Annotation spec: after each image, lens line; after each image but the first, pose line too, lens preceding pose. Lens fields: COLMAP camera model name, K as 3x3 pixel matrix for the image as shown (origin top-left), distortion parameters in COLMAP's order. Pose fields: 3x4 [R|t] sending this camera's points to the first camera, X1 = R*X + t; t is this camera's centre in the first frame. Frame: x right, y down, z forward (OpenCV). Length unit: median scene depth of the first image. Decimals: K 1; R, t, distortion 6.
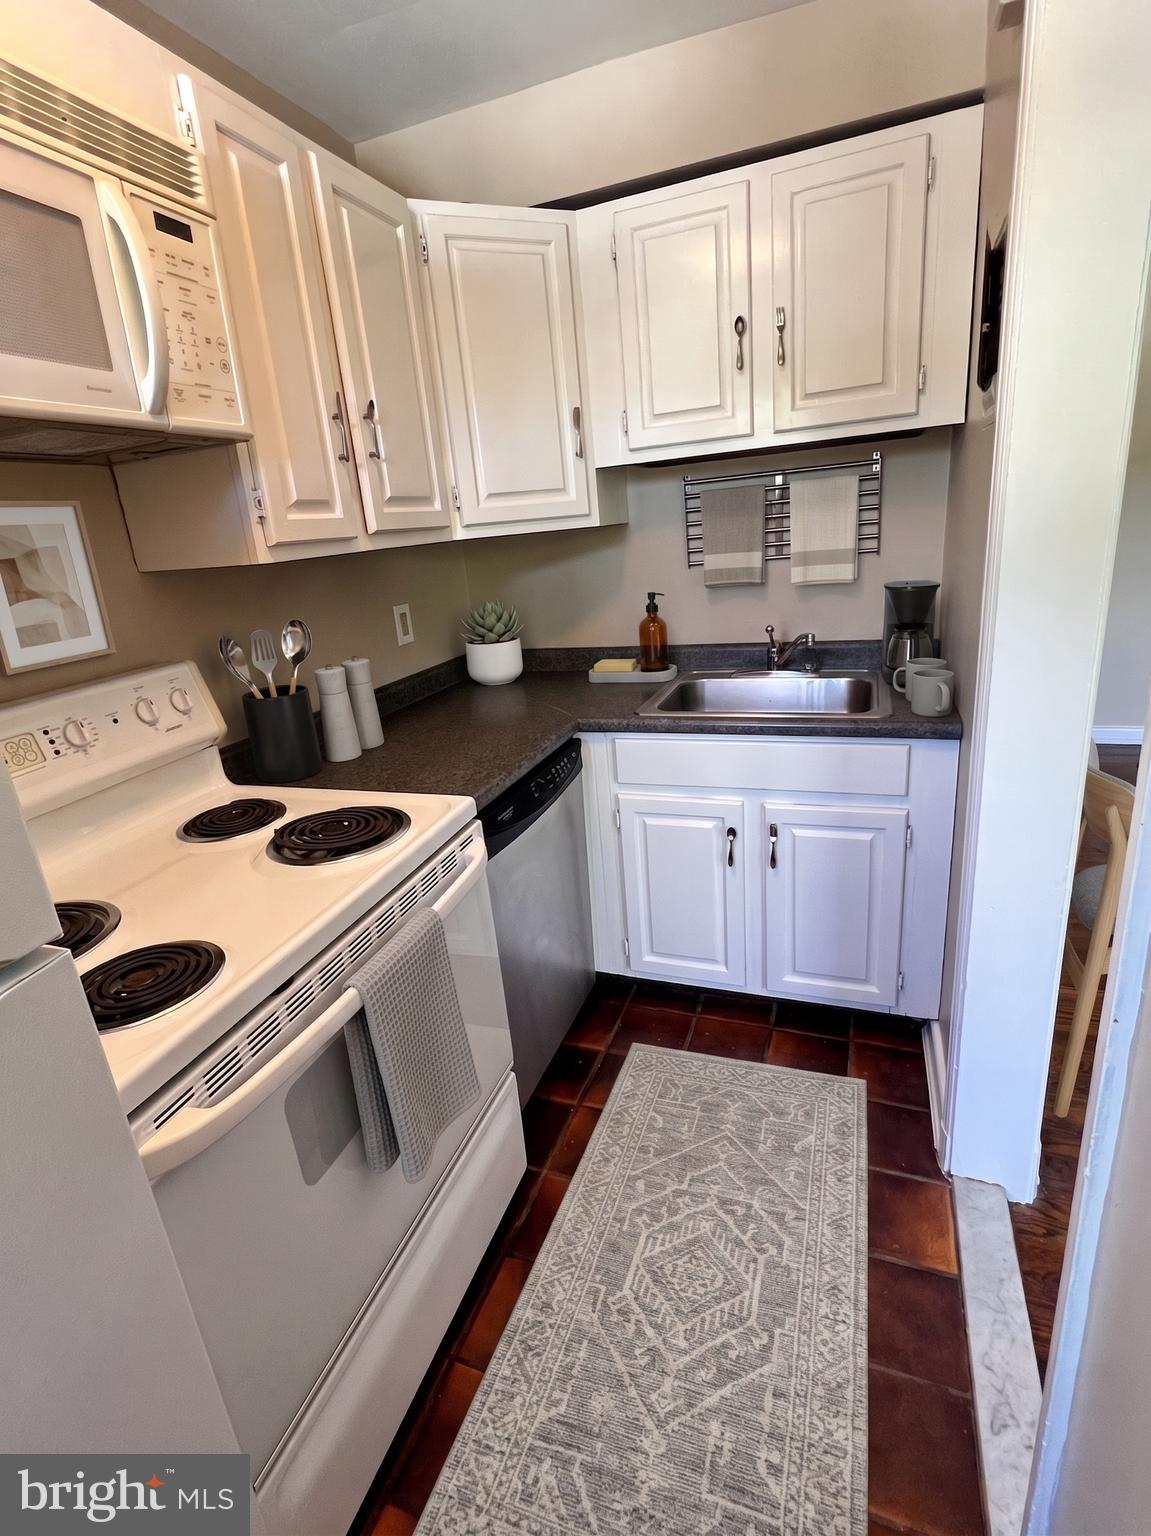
lens RADIAL K [[730.5, 0, 575.5], [0, 730.5, 768.0], [0, 0, 1]] dist [-0.014410, -0.000346]
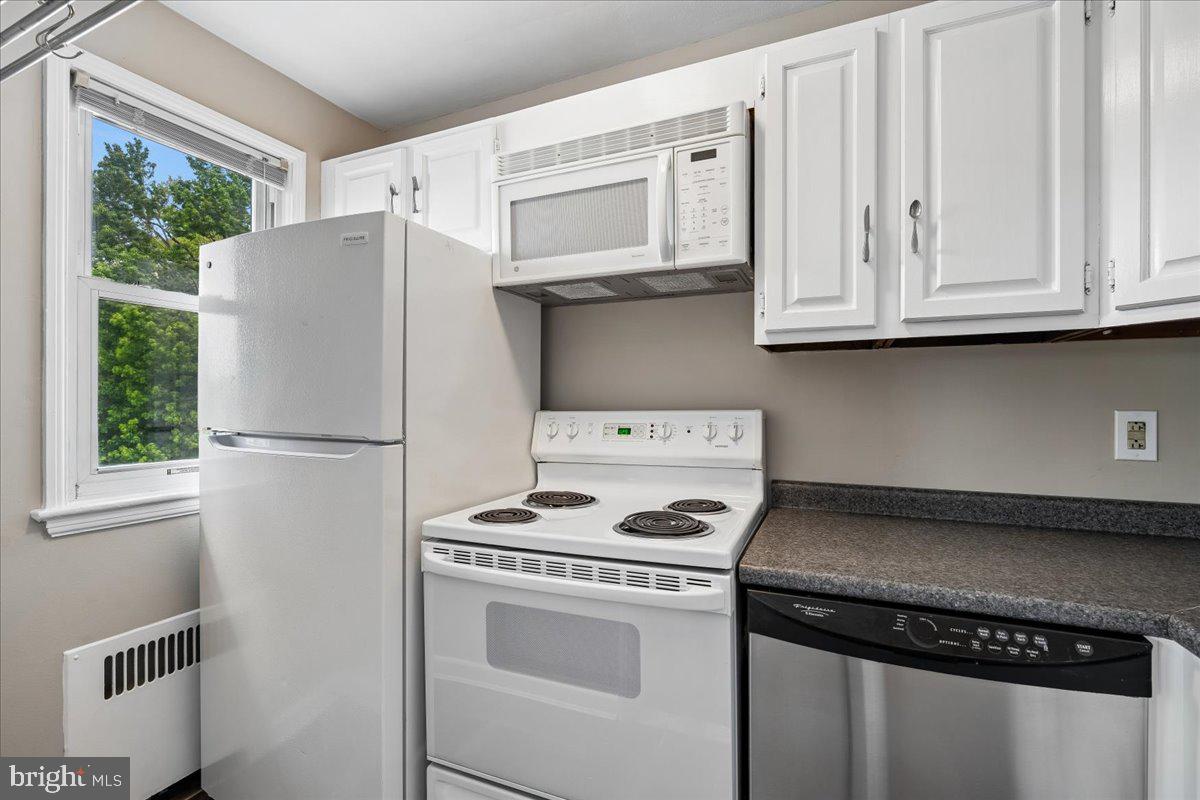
lens RADIAL K [[532.9, 0, 606.1], [0, 532.9, 397.6], [0, 0, 1]] dist [-0.011113, -0.000525]
pose [[-0.054928, 0.078340, -0.995412, 0.653504], [-0.311420, 0.945845, 0.091624, -0.197859], [0.948683, 0.315024, -0.027557, 0.828433]]
